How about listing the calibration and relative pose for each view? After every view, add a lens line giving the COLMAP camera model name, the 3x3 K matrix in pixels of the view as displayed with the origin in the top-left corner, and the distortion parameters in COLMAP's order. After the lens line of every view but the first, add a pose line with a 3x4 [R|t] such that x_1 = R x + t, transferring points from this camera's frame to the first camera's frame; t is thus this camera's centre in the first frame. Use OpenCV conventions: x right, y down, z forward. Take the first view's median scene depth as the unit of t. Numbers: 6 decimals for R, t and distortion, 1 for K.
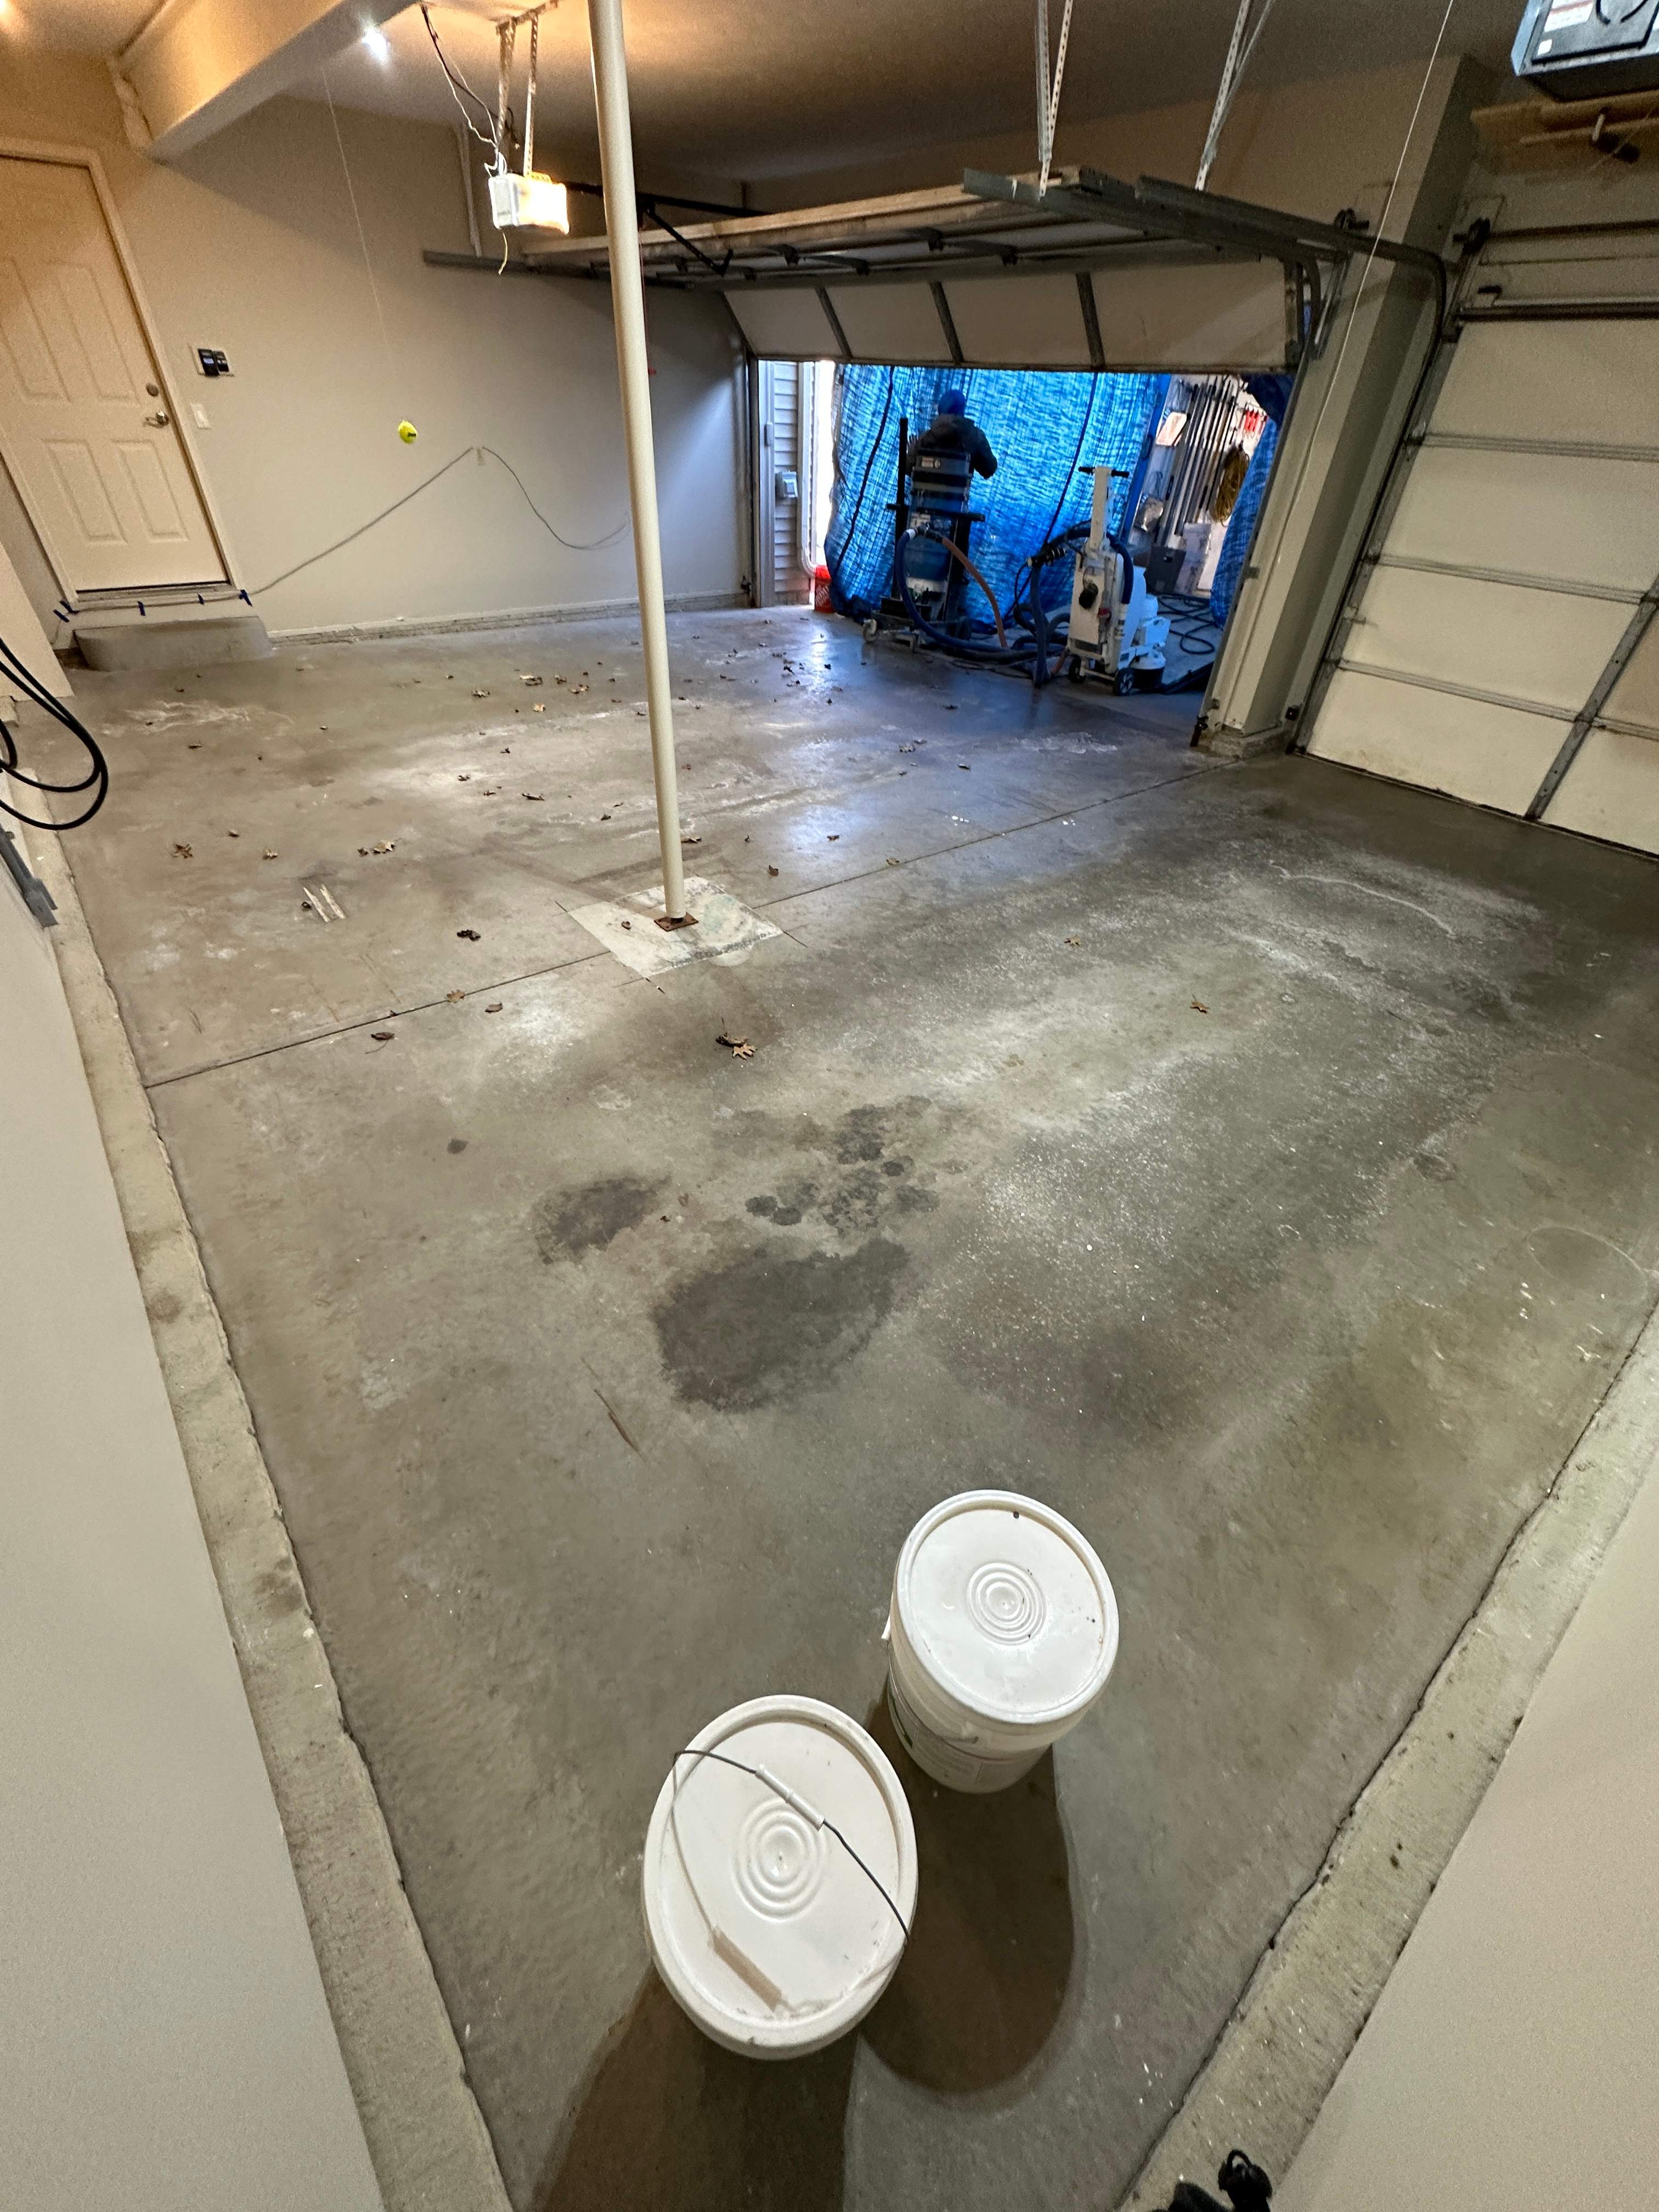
lens RADIAL K [[877.6, 0, 831.3], [0, 877.6, 1107.0], [0, 0, 1]] dist [-0.000463, -0.000289]
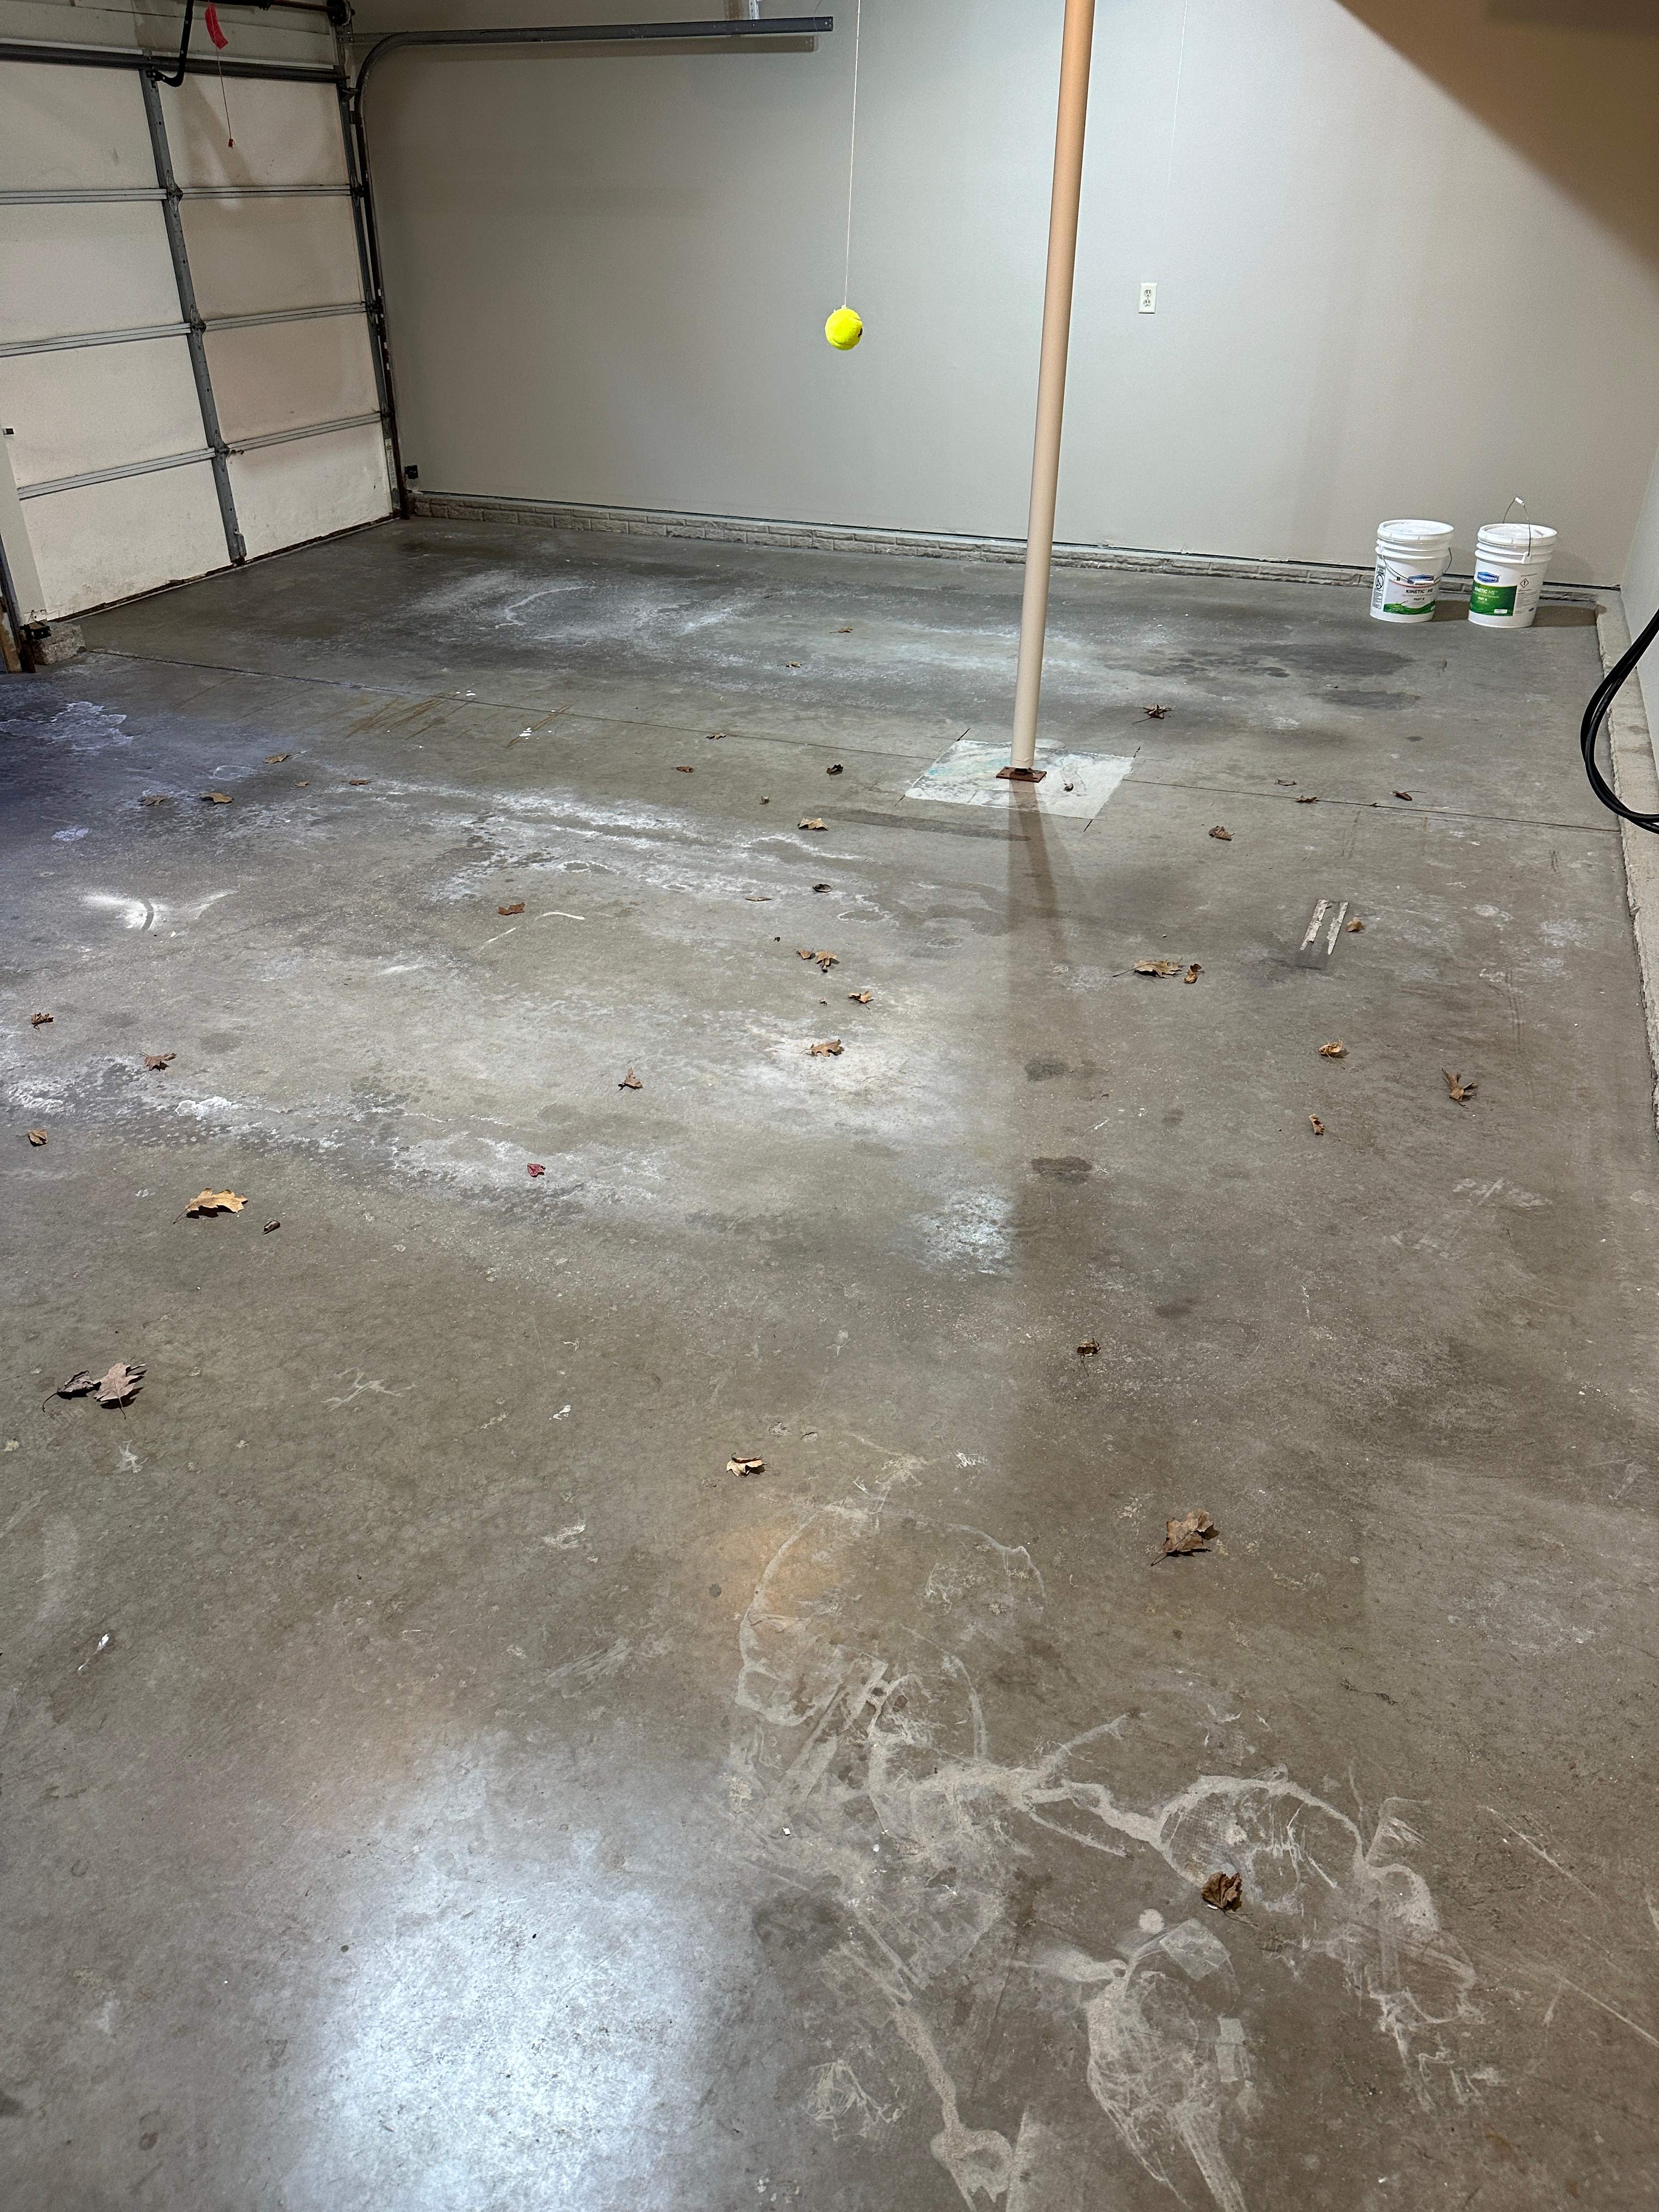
lens RADIAL K [[1547.0, 0, 817.4], [0, 1547.0, 1128.5], [0, 0, 1]] dist [0.105932, -0.175433]
pose [[-0.496883, -0.491296, 0.715357, -1.163829], [0.531017, 0.479855, 0.698398, -1.058792], [-0.686388, 0.726889, 0.022455, 1.196560]]
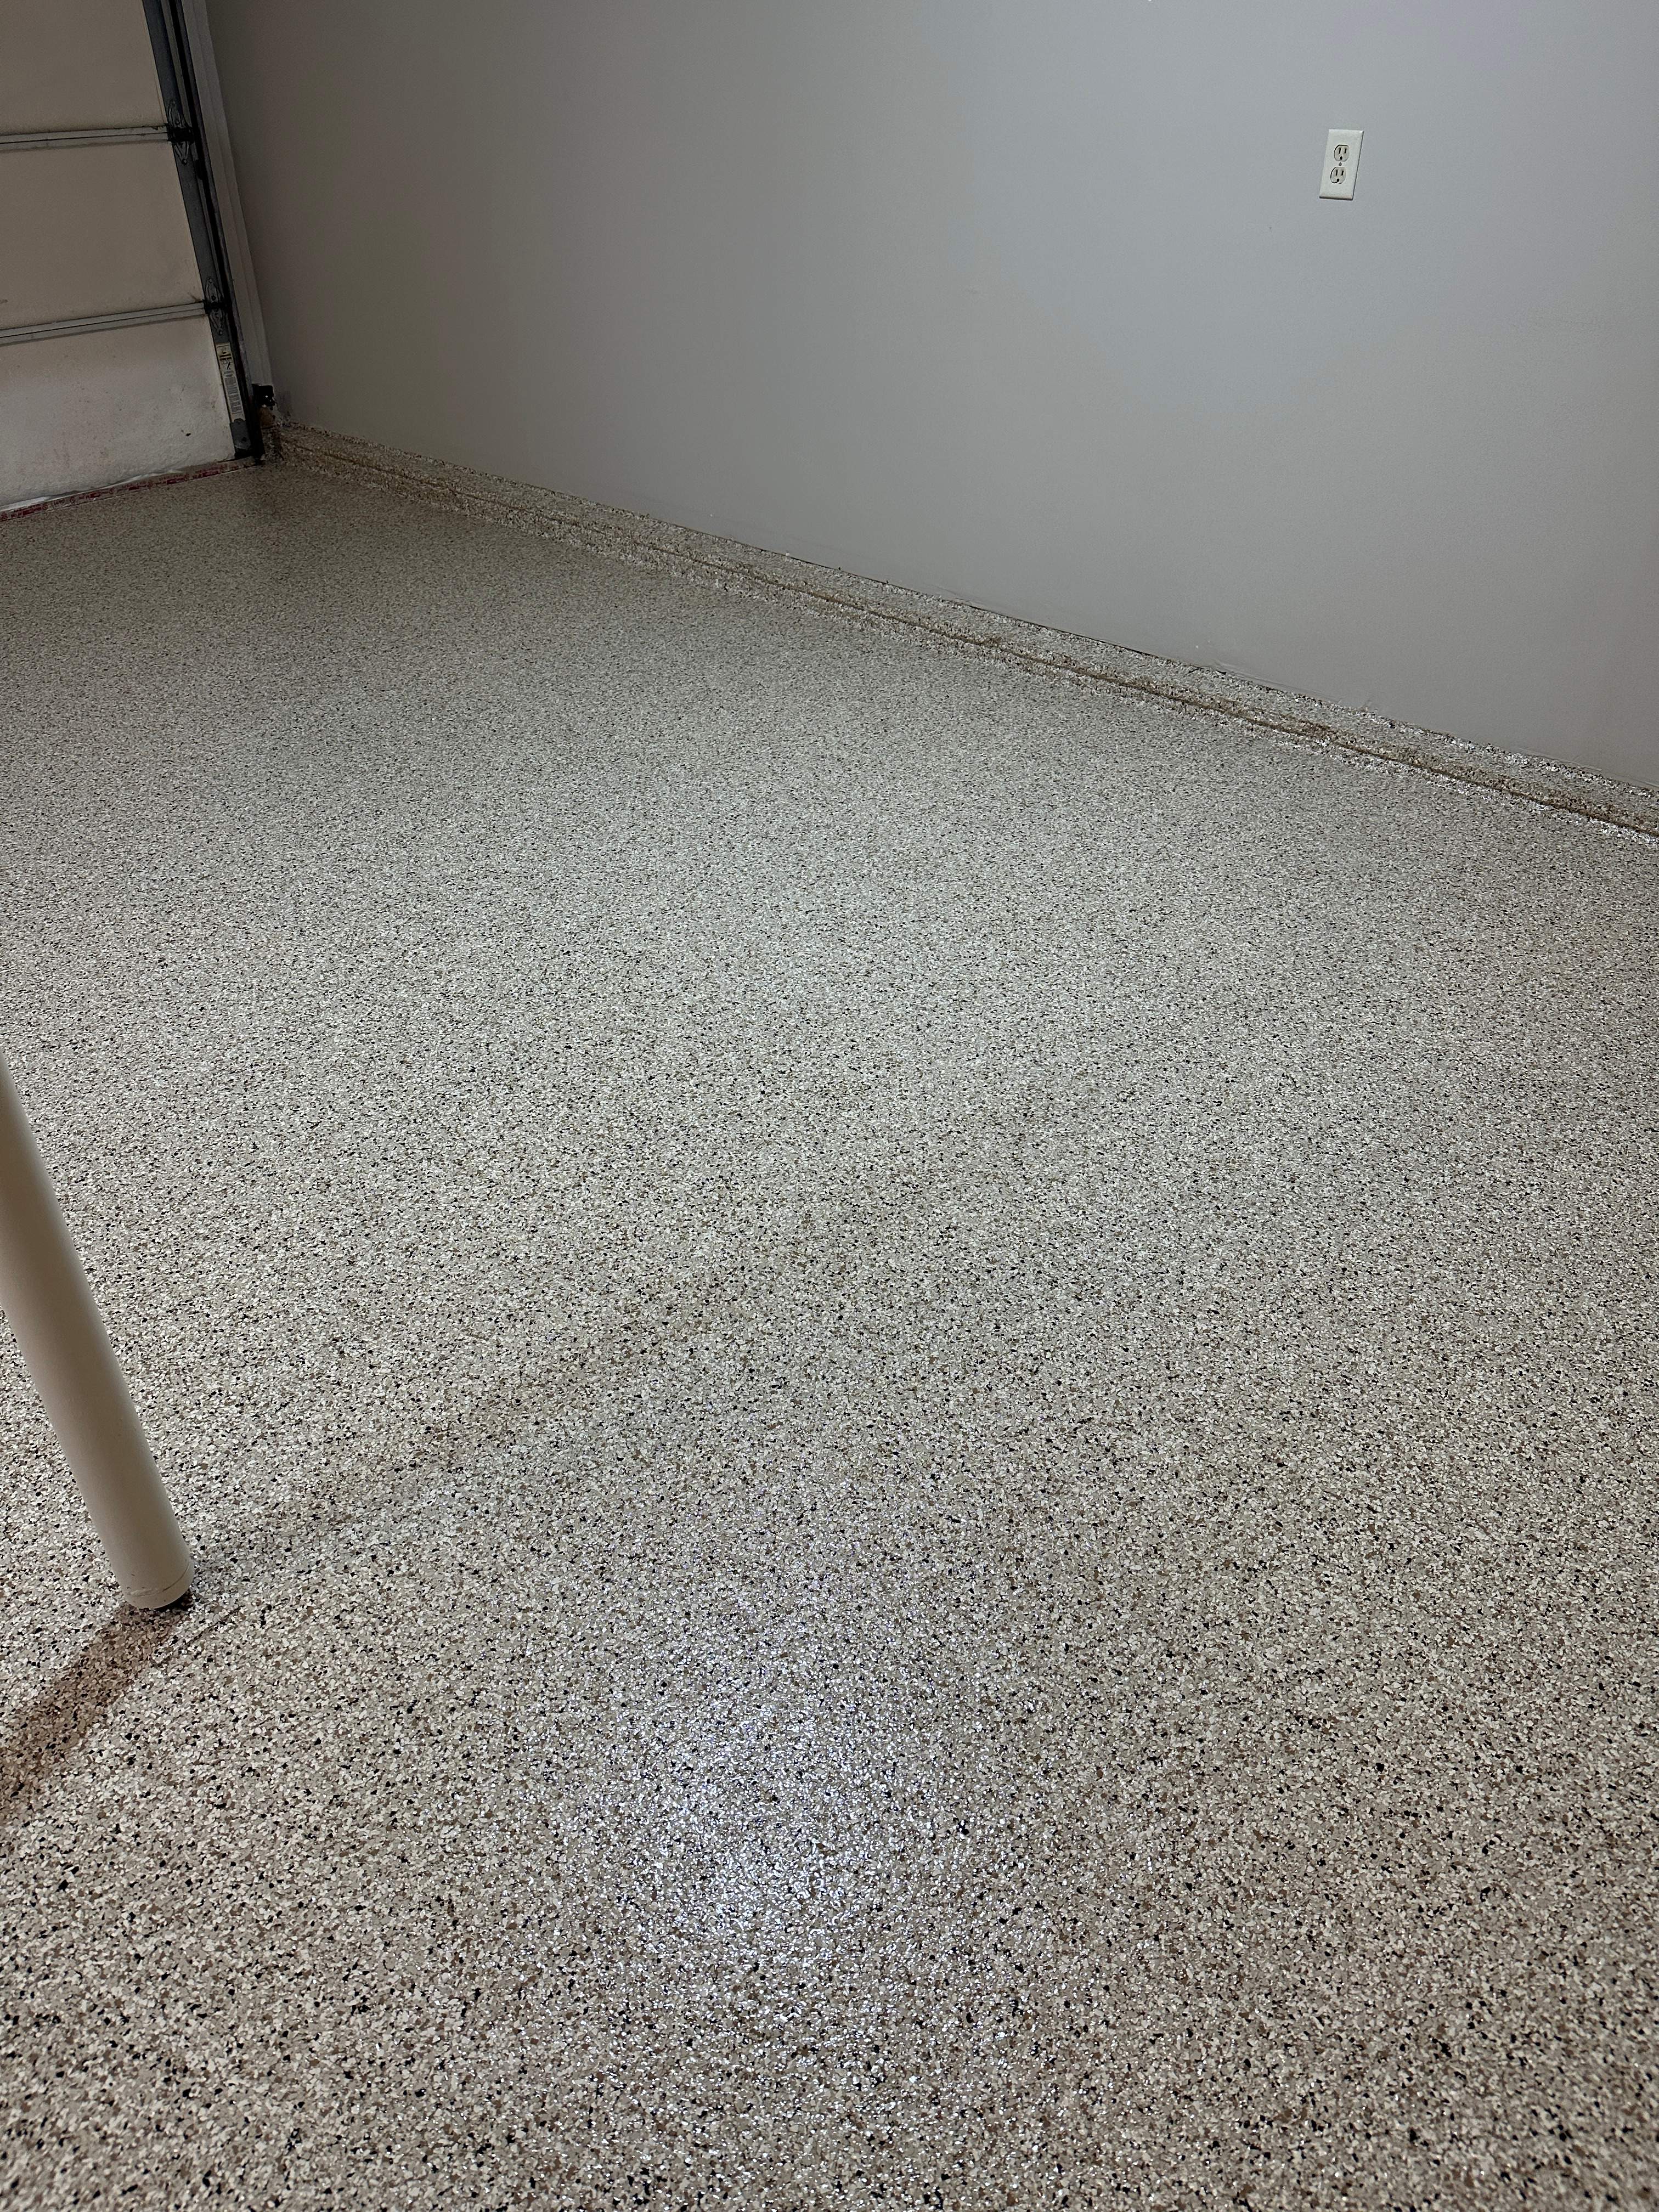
lens RADIAL K [[1575.3, 0, 828.8], [0, 1575.3, 1107.4], [0, 0, 1]] dist [0.021410, -0.025169]
pose [[-0.180039, -0.608890, 0.772553, -0.461331], [0.614594, 0.543585, 0.571655, -0.410087], [-0.768023, 0.577727, 0.276354, 0.532646]]
